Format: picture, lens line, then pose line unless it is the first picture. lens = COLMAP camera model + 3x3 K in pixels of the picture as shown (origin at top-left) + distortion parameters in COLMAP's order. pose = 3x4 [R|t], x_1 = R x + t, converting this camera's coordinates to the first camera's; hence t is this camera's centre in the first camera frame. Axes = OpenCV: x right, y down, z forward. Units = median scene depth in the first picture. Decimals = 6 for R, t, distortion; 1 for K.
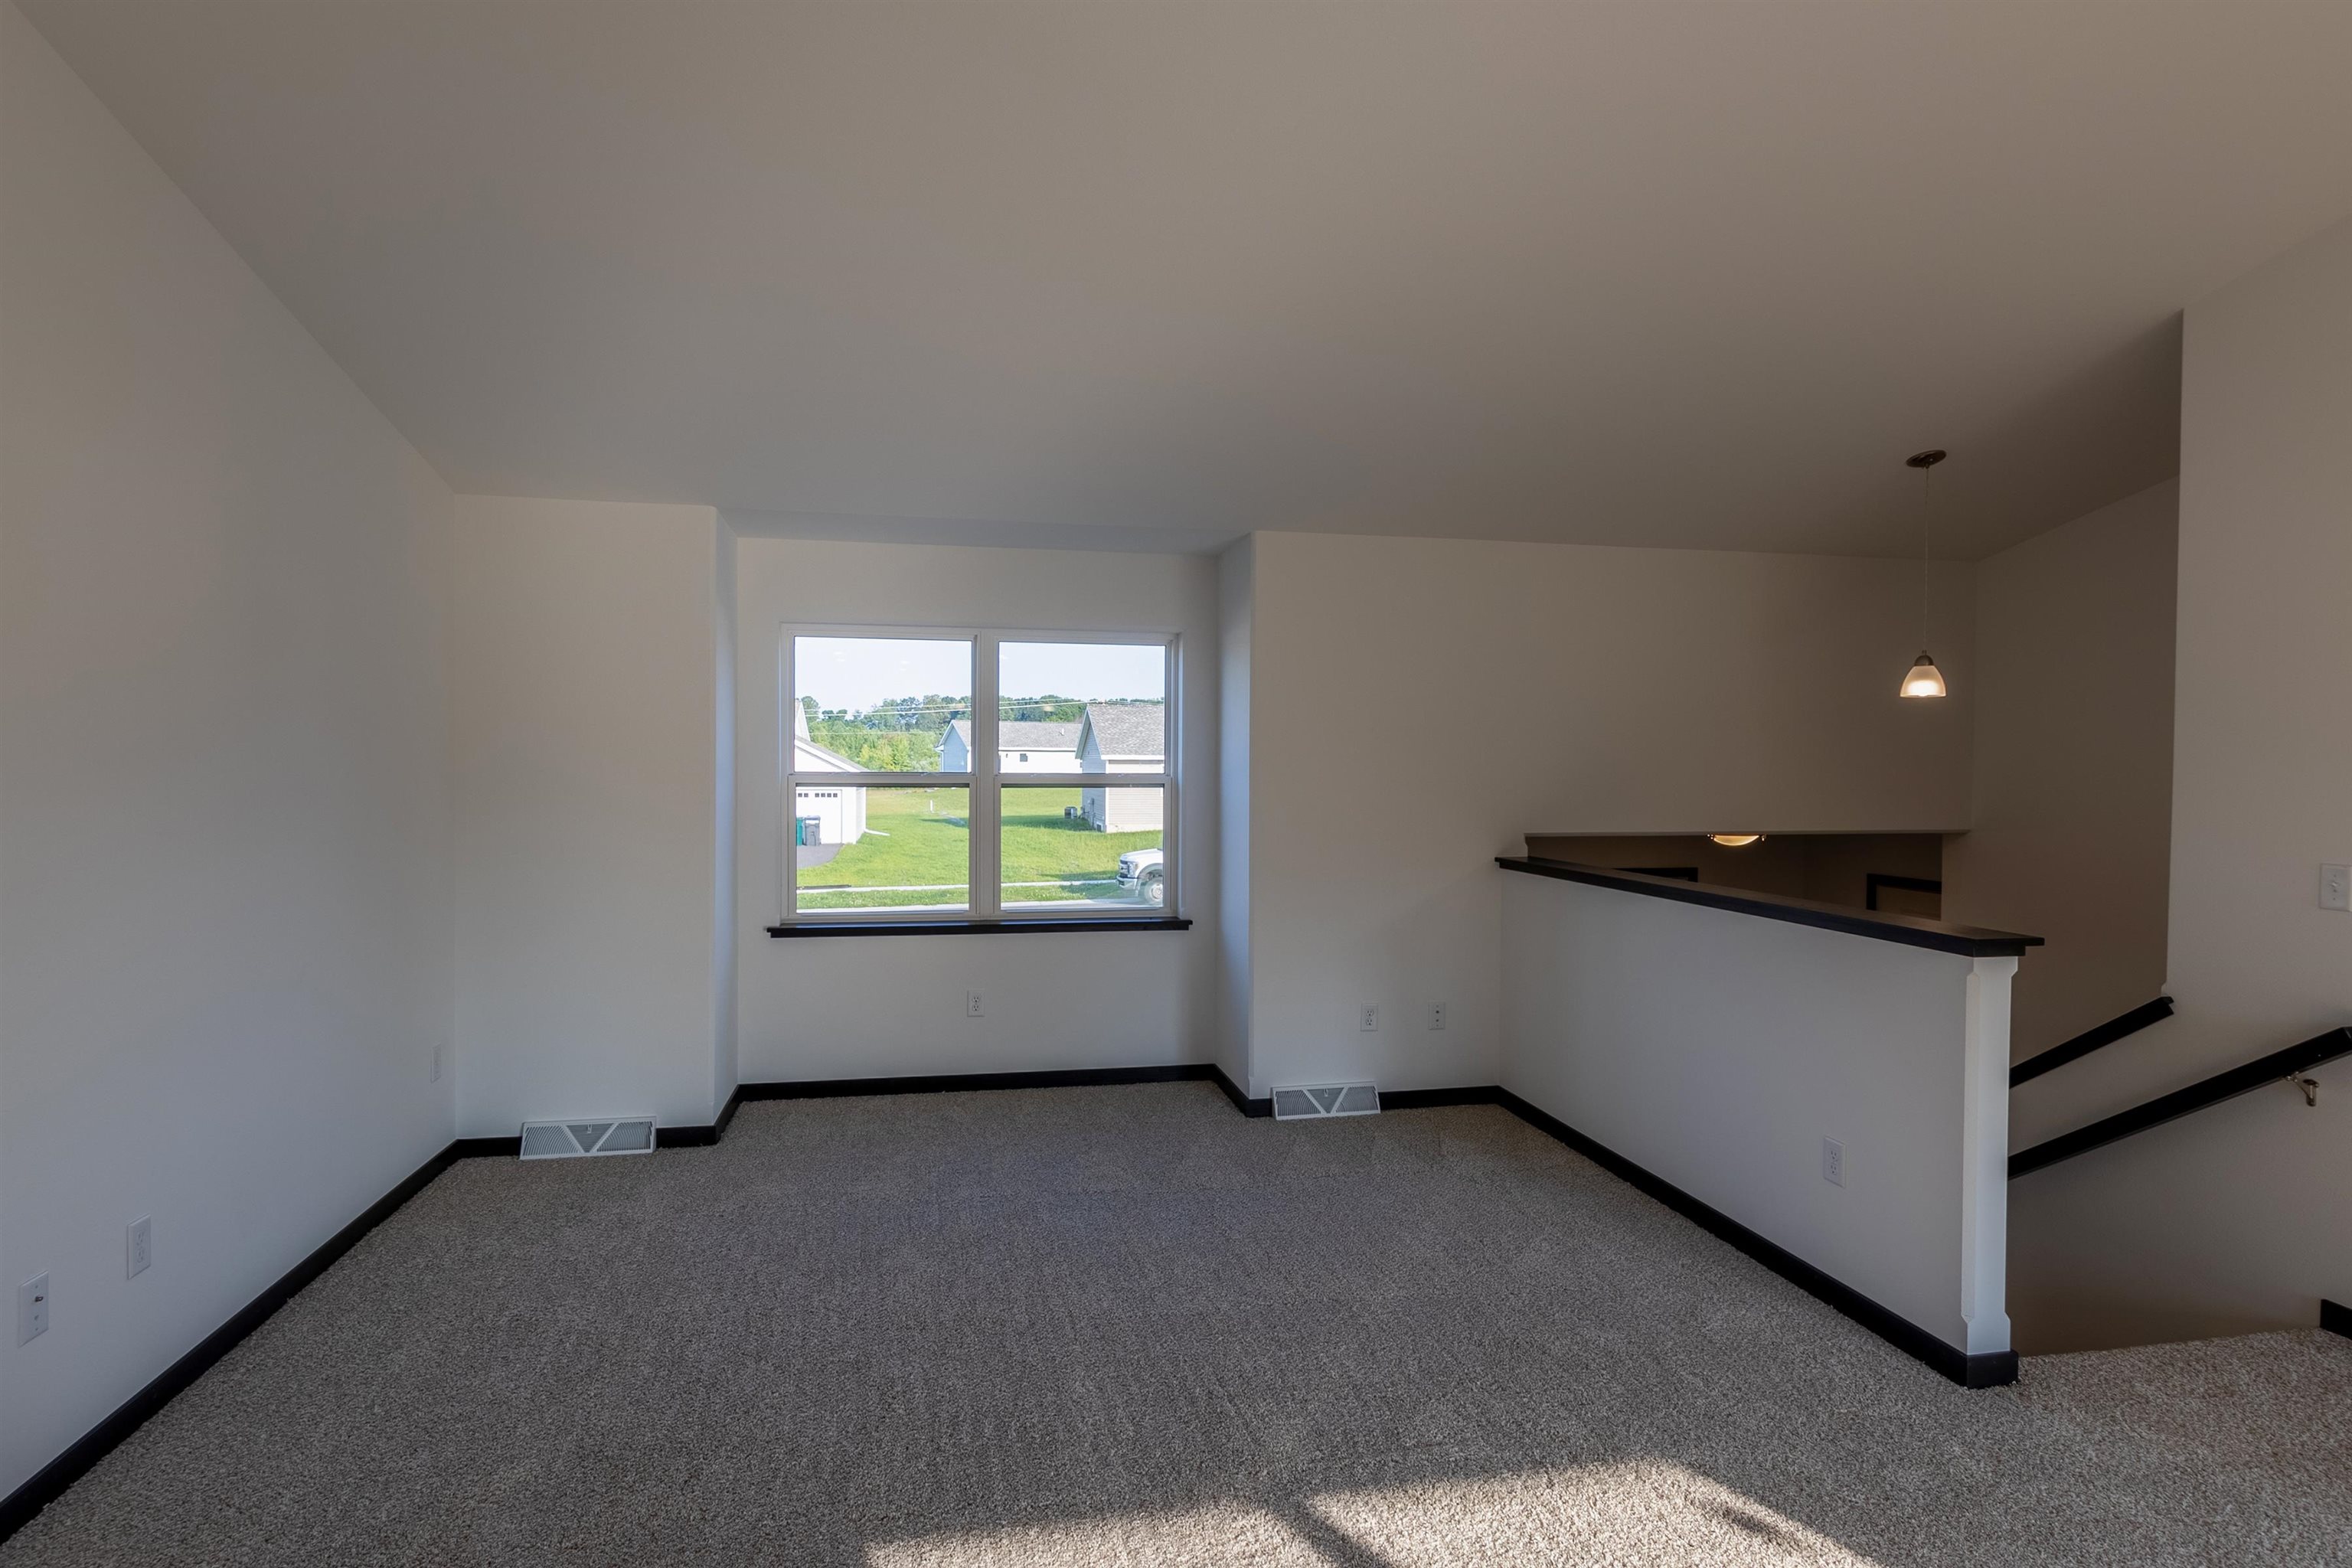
lens RADIAL K [[1218.5, 0, 1173.1], [0, 1218.5, 776.2], [0, 0, 1]] dist [0.001703, -0.004357]
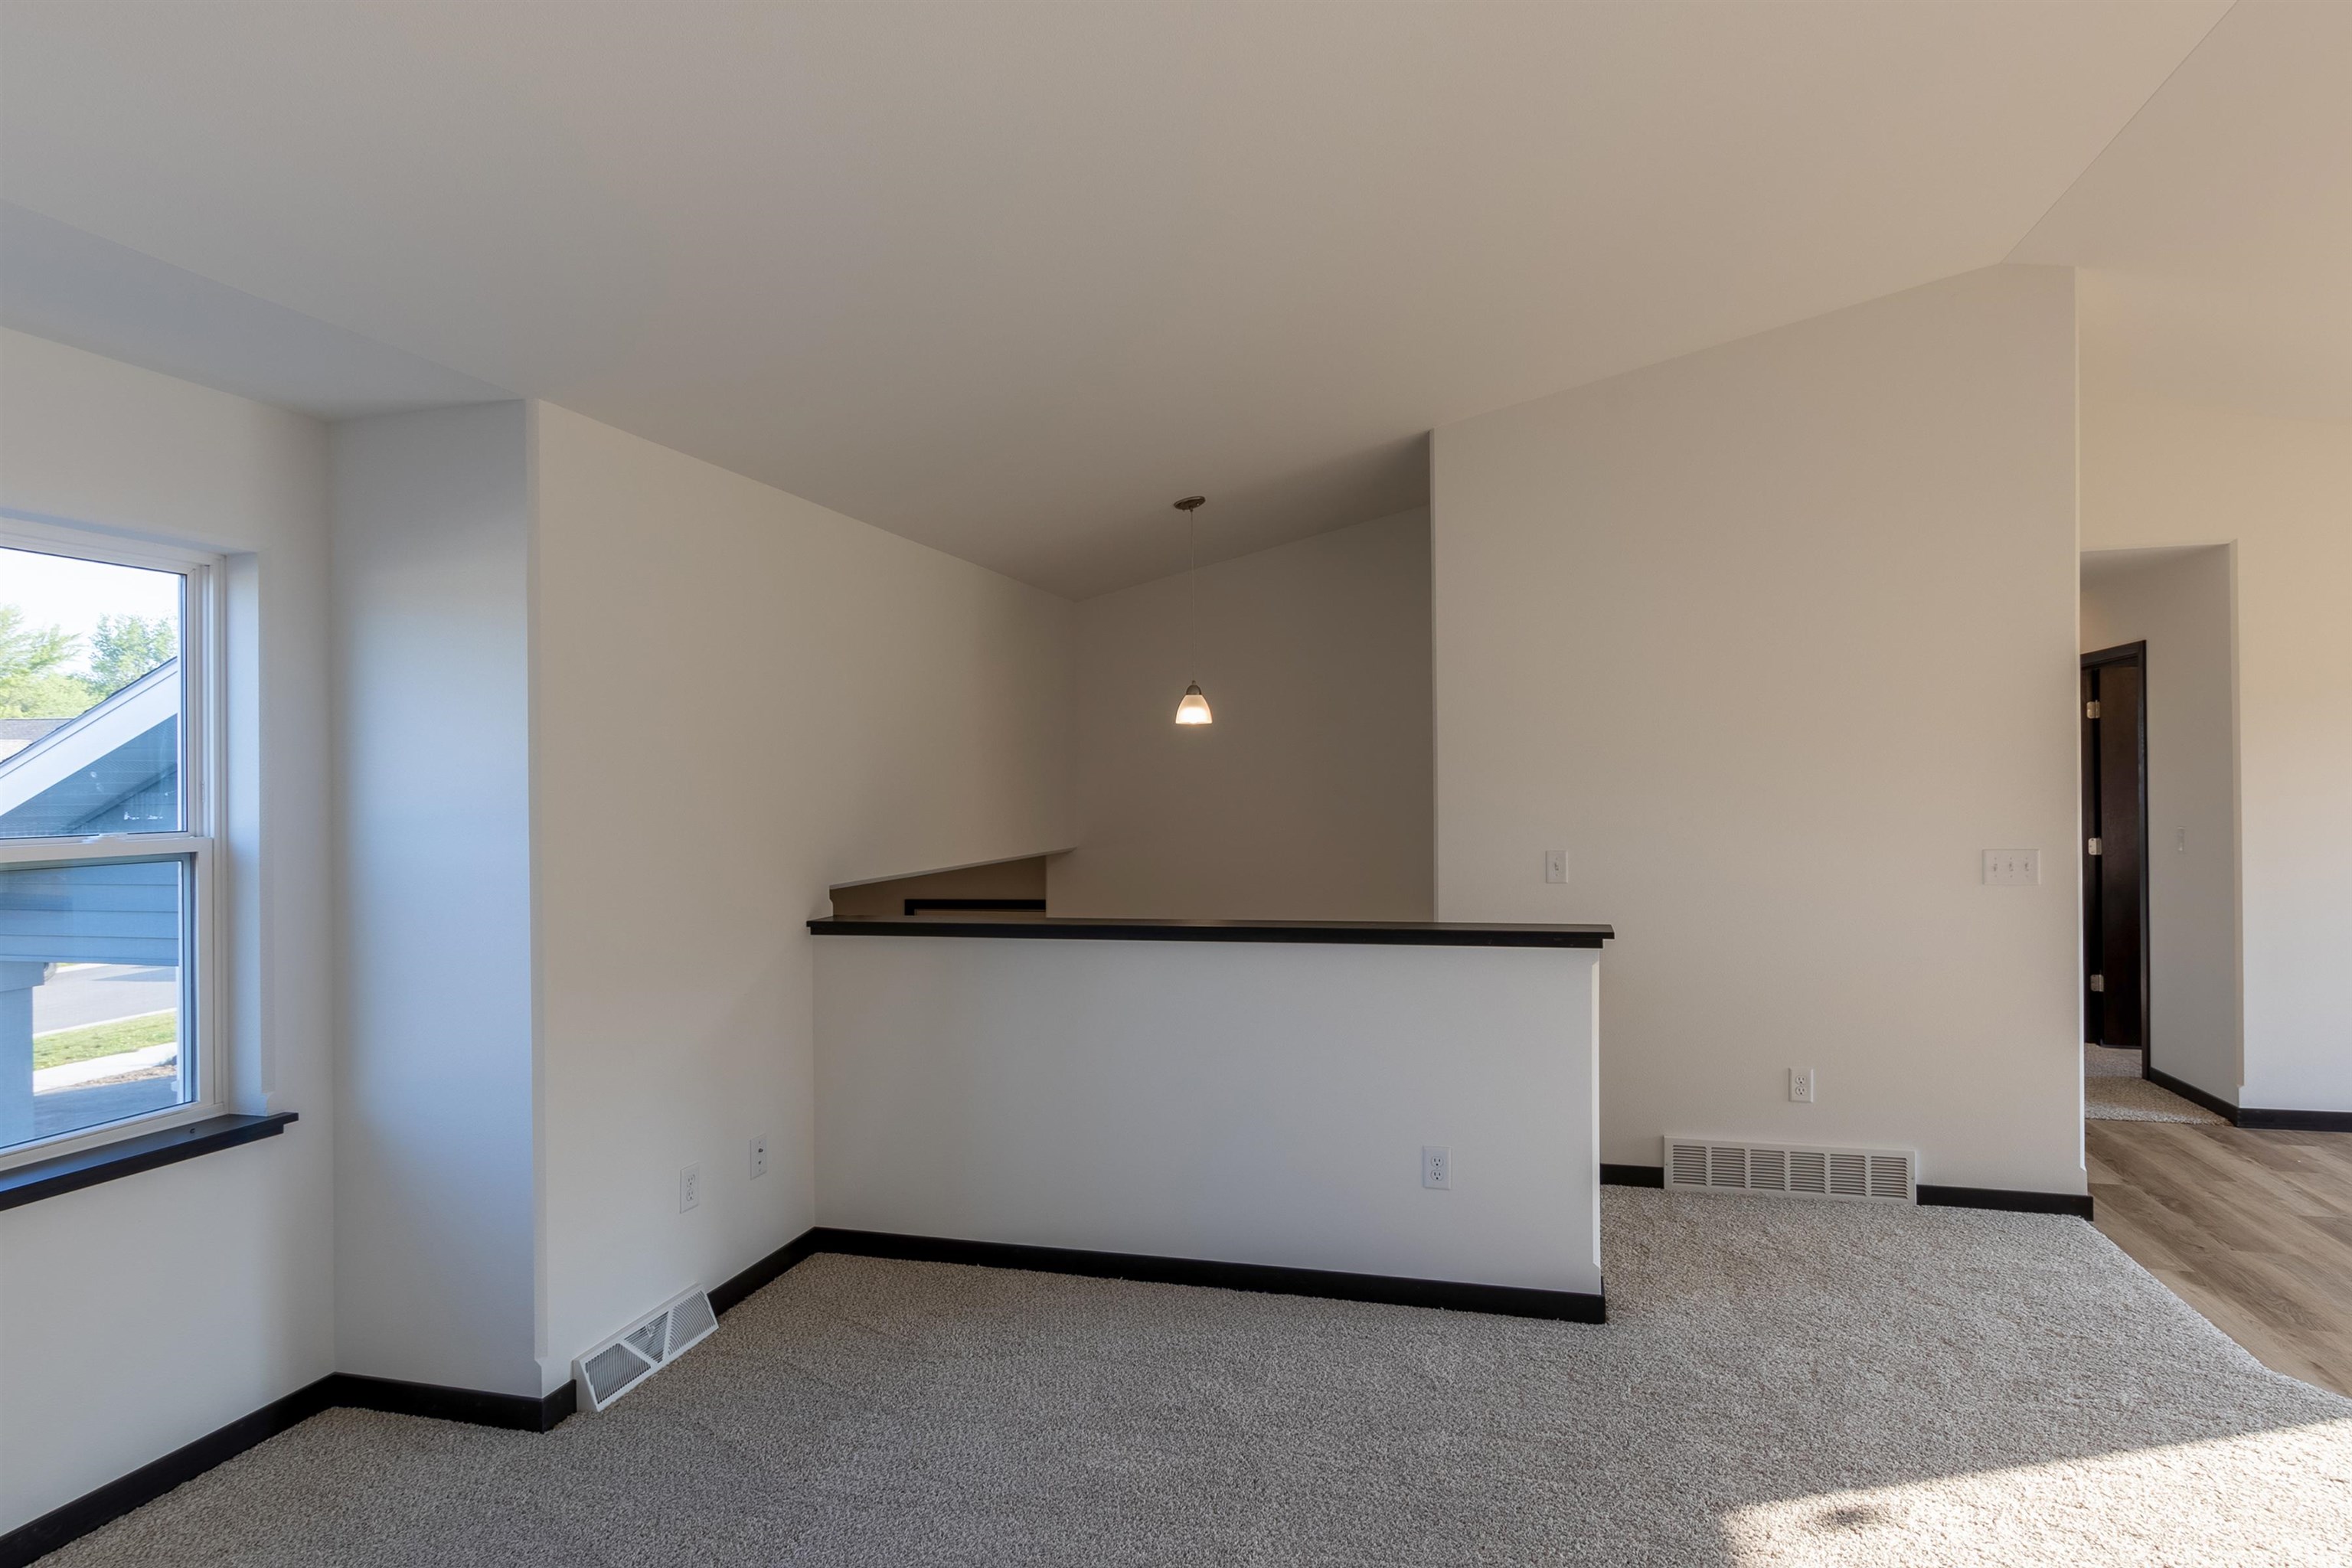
lens RADIAL K [[1217.1, 0, 1233.7], [0, 1217.1, 776.2], [0, 0, 1]] dist [-0.000378, -0.000246]
pose [[0.436993, -0.007875, 0.899431, -0.351360], [0.030717, 0.999509, -0.006172, -0.011876], [-0.898940, 0.030325, 0.437020, 0.526995]]
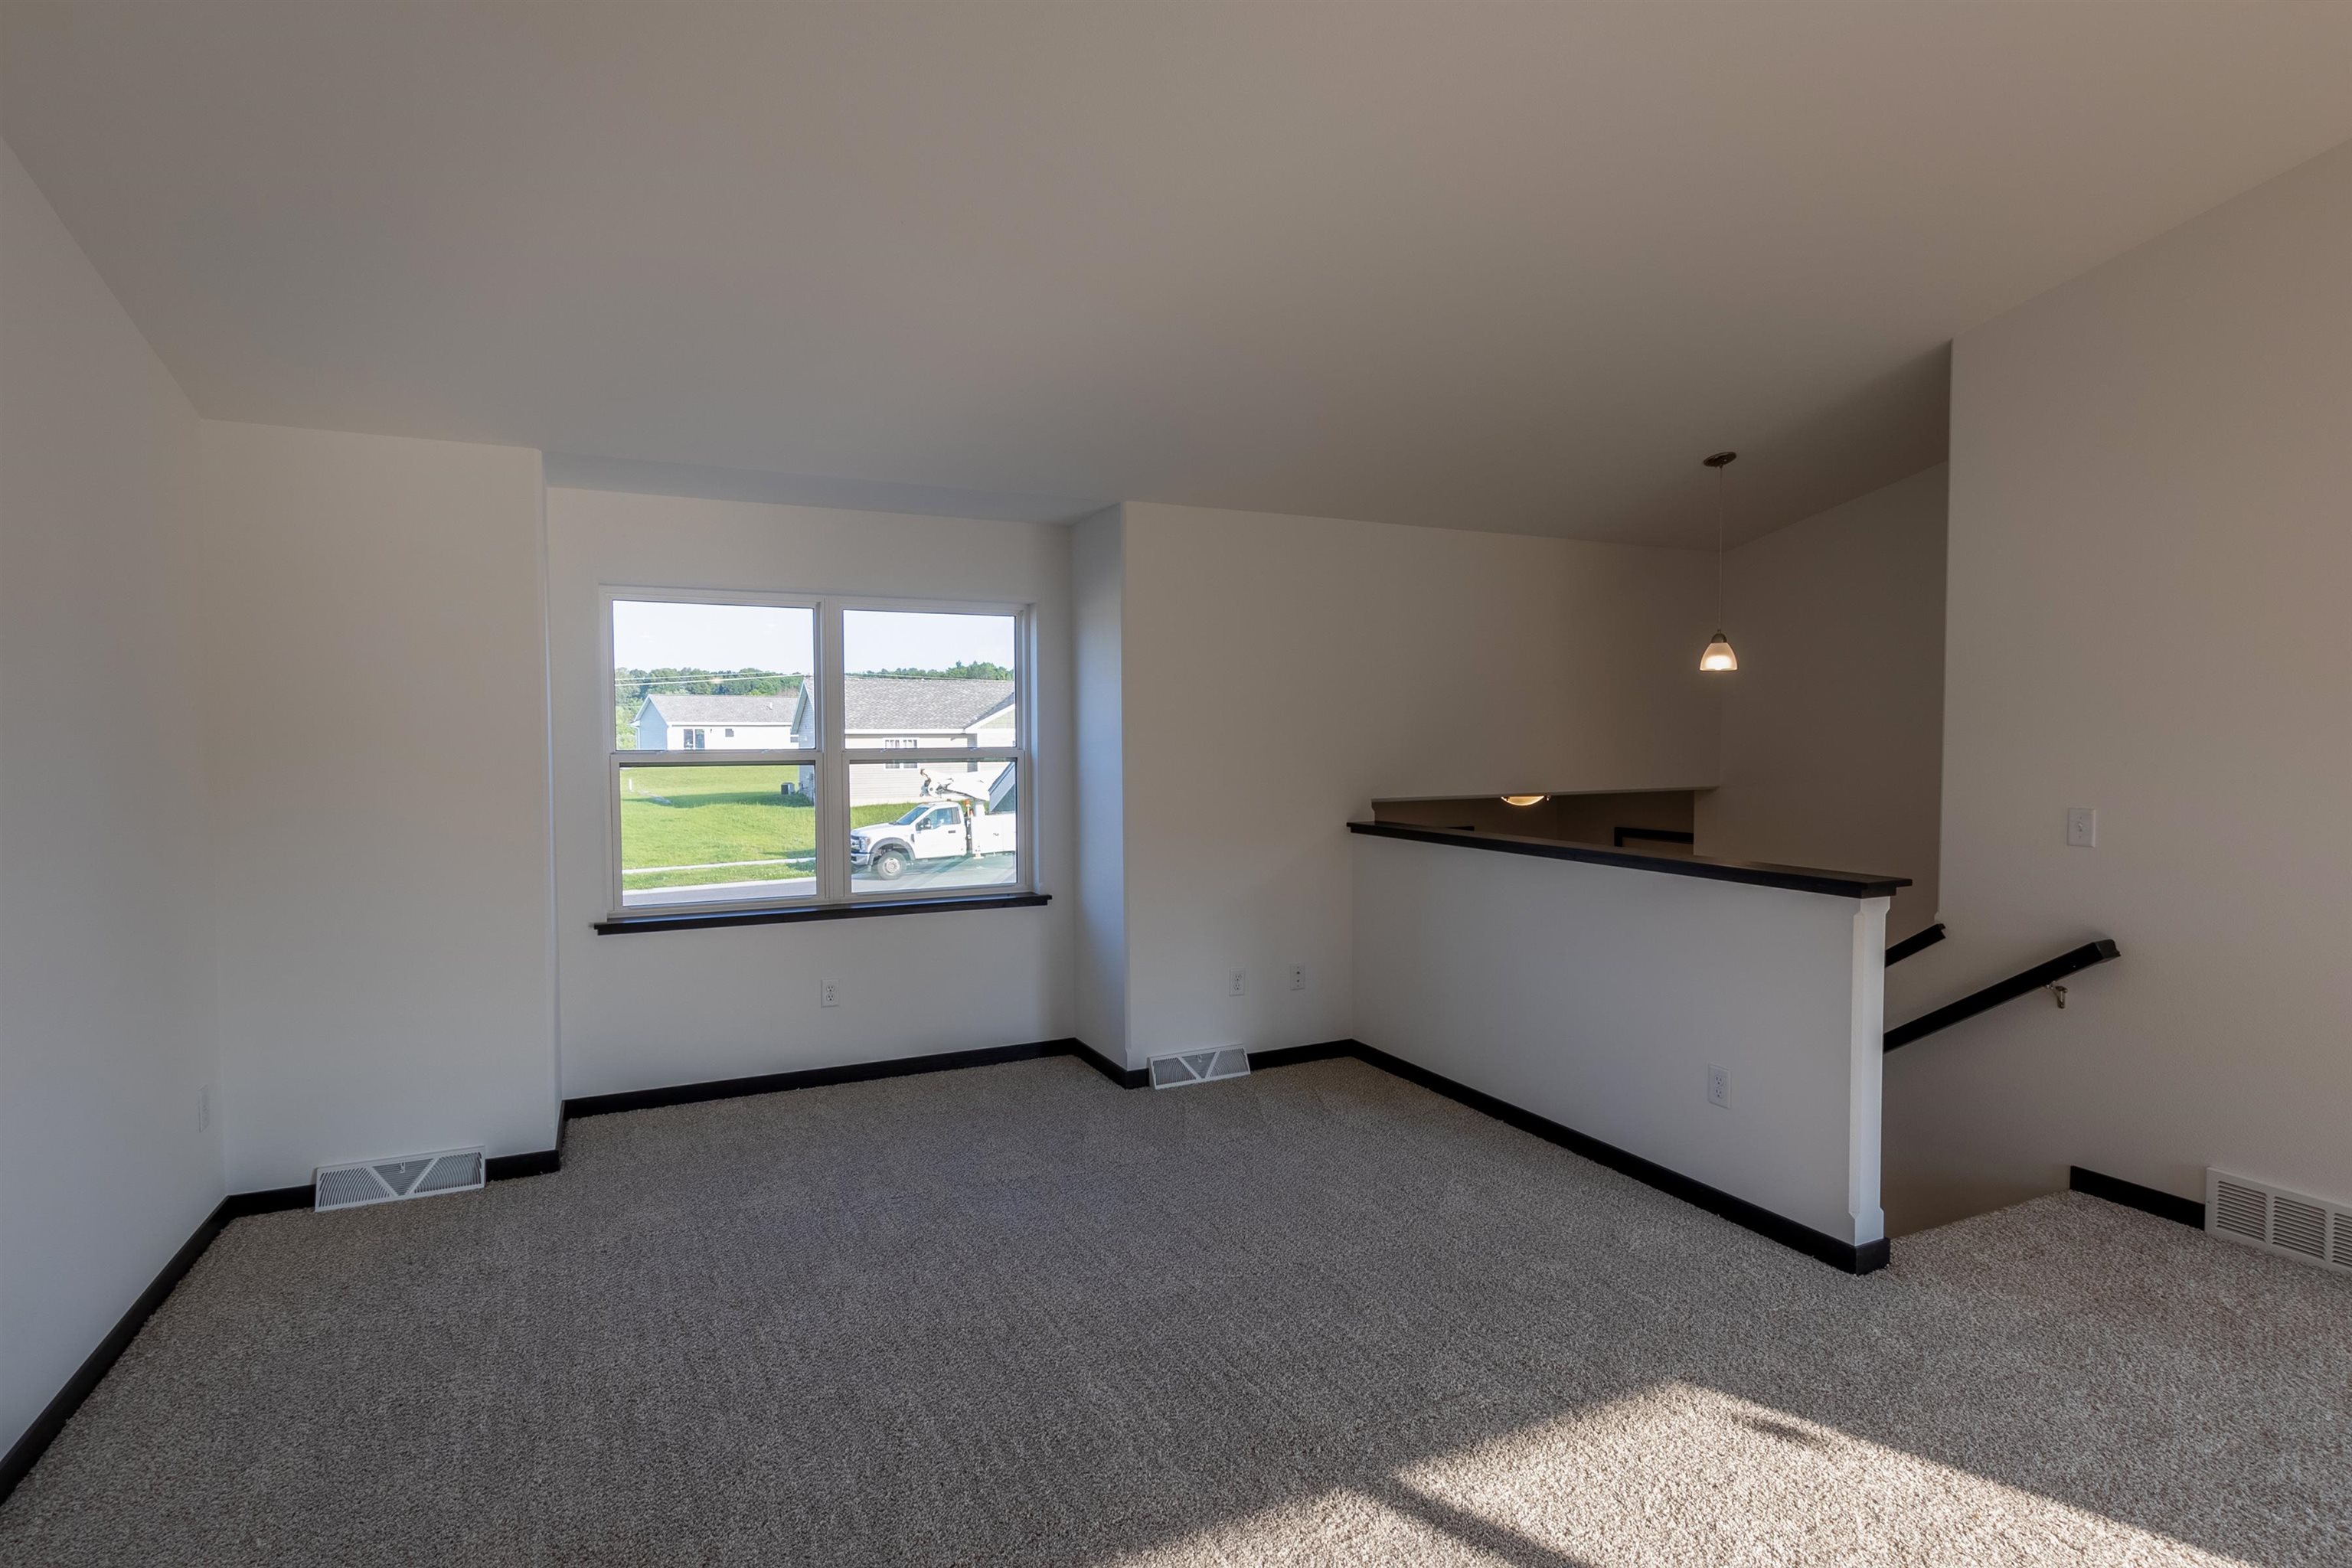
lens RADIAL K [[1181.8, 0, 1182.5], [0, 1181.8, 767.6], [0, 0, 1]] dist [0.001970, -0.005346]
pose [[0.969011, -0.017989, 0.246362, -0.148721], [0.013814, 0.999730, 0.018667, -0.002157], [-0.246631, -0.014685, 0.968998, 0.058162]]
